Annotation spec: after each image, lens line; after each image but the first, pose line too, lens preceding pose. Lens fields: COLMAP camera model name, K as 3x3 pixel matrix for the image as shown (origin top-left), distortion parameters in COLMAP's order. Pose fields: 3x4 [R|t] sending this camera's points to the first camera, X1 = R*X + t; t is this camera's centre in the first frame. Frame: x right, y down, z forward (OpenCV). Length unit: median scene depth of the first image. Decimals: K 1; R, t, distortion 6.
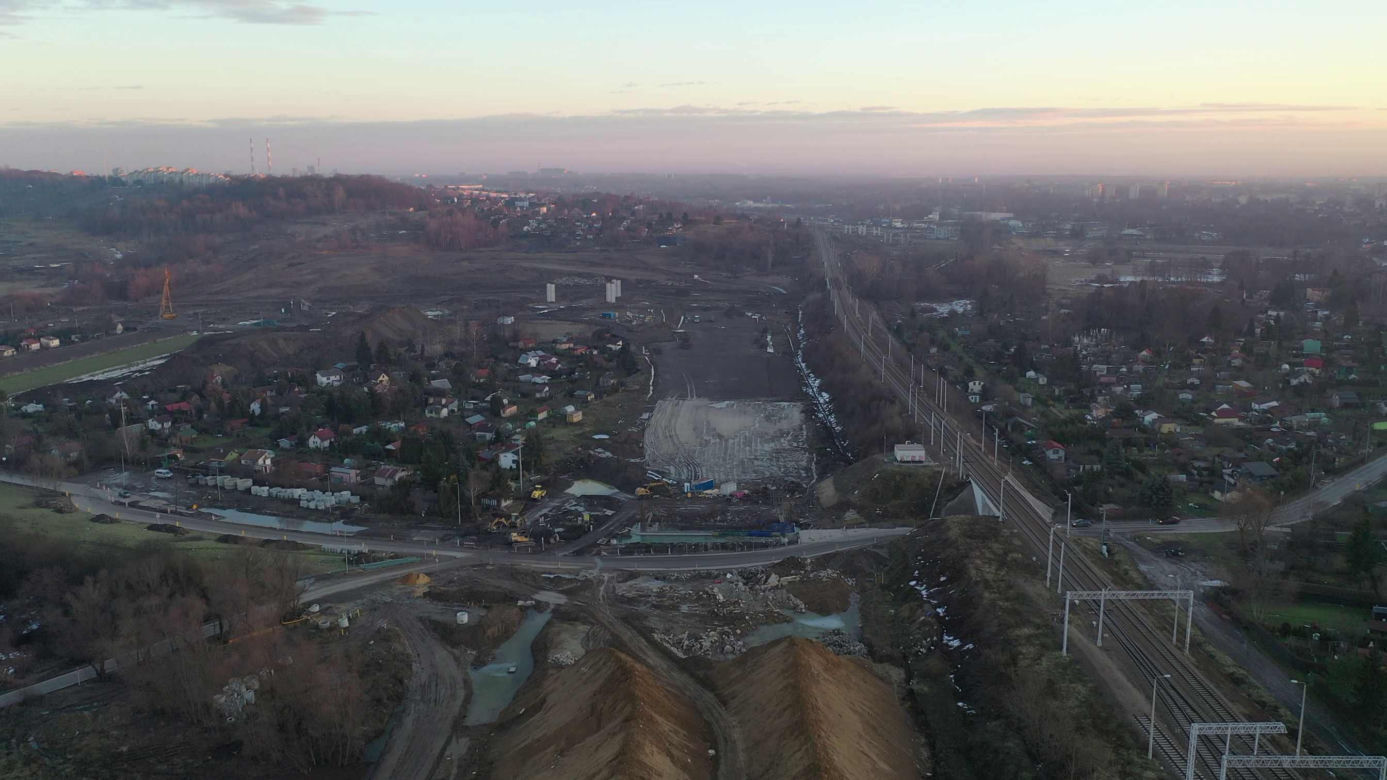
lens RADIAL K [[979.5, 0, 693.5], [0, 979.5, 390.0], [0, 0, 1]] dist [0.001688, 0.004536]
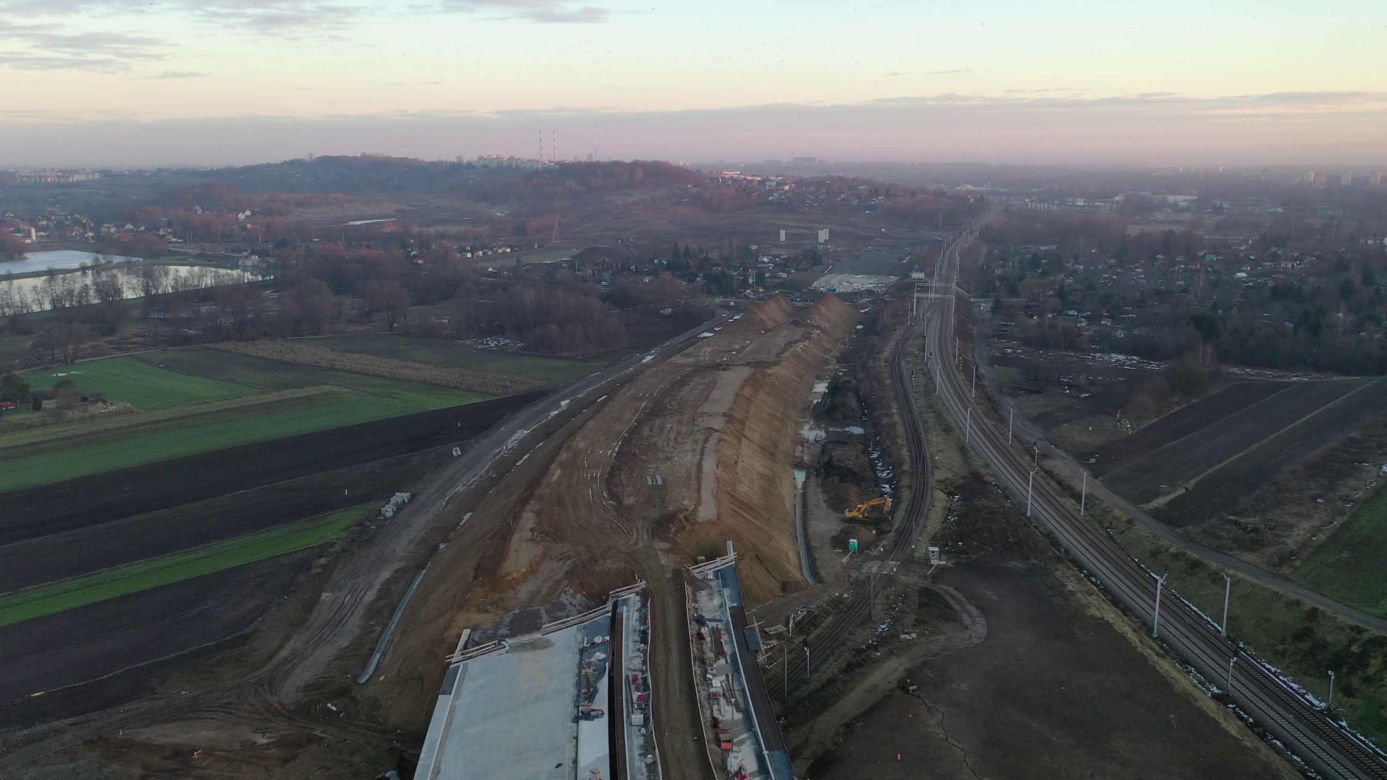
lens RADIAL K [[968.2, 0, 675.9], [0, 968.2, 425.8], [0, 0, 1]] dist [0.001755, 0.003815]
pose [[0.963525, 0.074769, -0.256962, 0.061710], [-0.062566, 0.996505, 0.055351, 0.072024], [0.260202, -0.037255, 0.964835, -0.303592]]
